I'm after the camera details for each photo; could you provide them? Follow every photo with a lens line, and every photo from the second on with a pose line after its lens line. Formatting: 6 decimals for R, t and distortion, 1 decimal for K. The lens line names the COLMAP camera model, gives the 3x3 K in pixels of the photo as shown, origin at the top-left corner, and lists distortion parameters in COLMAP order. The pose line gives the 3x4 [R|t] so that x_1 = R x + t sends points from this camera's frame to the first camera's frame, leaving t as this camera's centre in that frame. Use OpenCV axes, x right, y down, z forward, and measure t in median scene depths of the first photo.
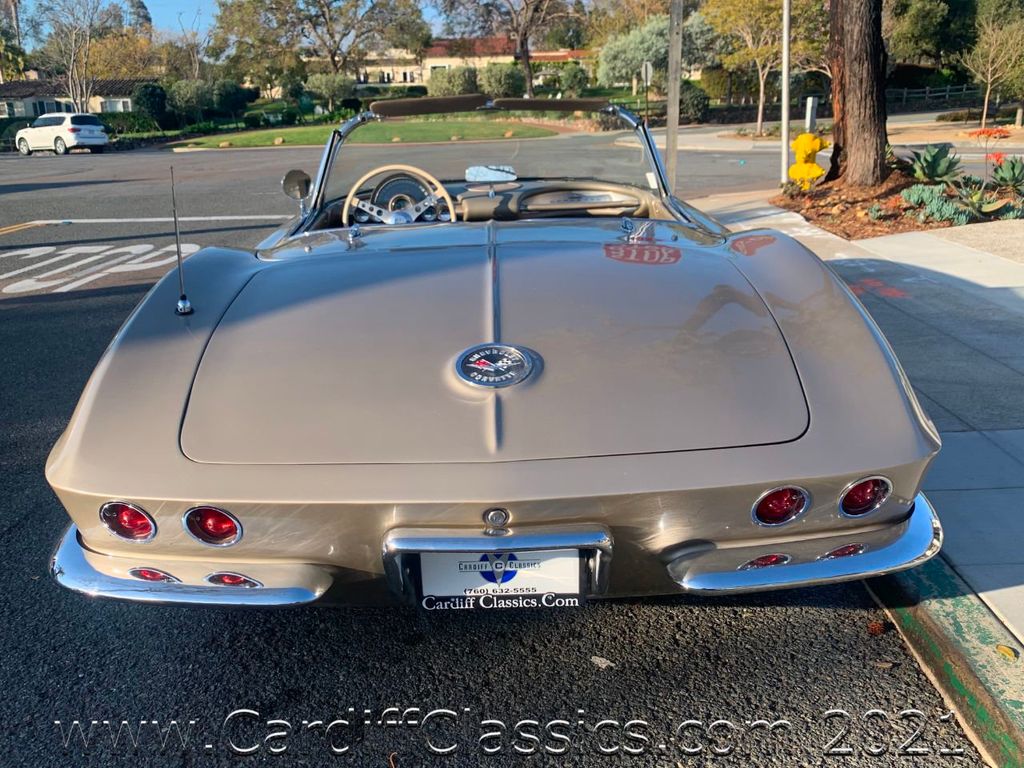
lens RADIAL K [[915.4, 0, 516.0], [0, 915.4, 380.6], [0, 0, 1]] dist [0.004934, 0.004510]
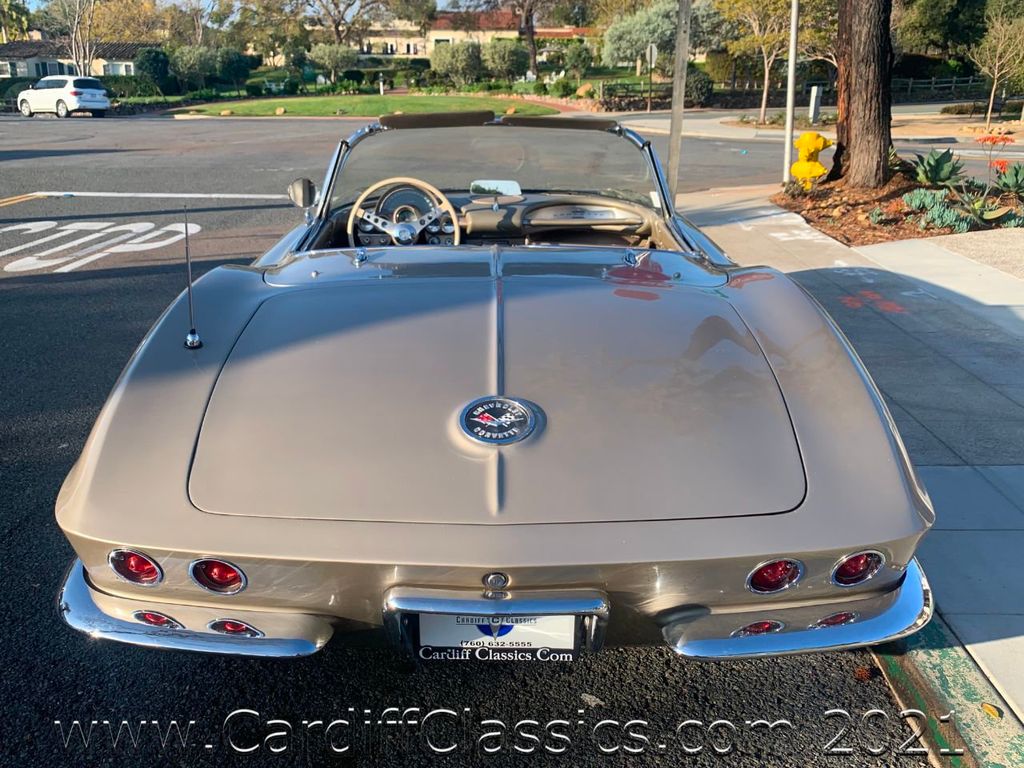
lens RADIAL K [[915.5, 0, 503.7], [0, 915.5, 369.4], [0, 0, 1]] dist [0.001891, 0.009319]
pose [[0.999372, 0.035034, -0.005319, -0.002344], [-0.034960, 0.999299, 0.013413, -0.014901], [0.005785, -0.013219, 0.999896, -0.002591]]
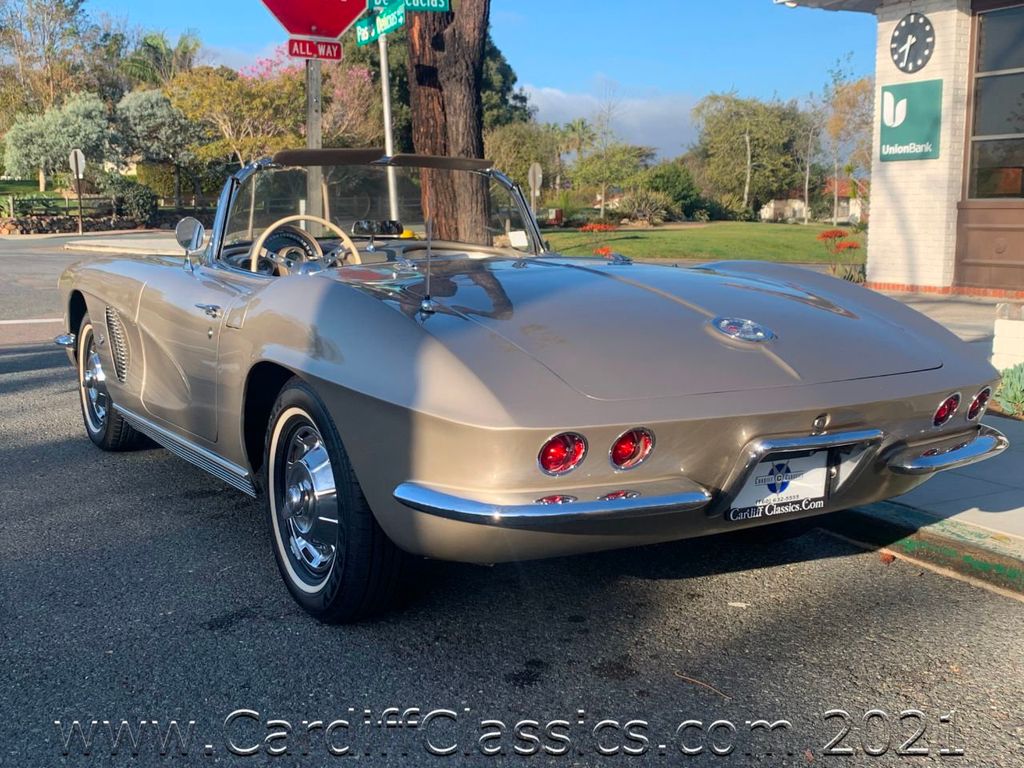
lens RADIAL K [[1168.3, 0, 512.0], [0, 1168.3, 384.0], [0, 0, 1]] dist [0.105804, -0.349839]
pose [[0.873220, -0.042677, 0.485454, -0.189145], [0.112659, 0.986852, -0.115893, 0.036313], [-0.474125, 0.155891, 0.866547, -0.046298]]
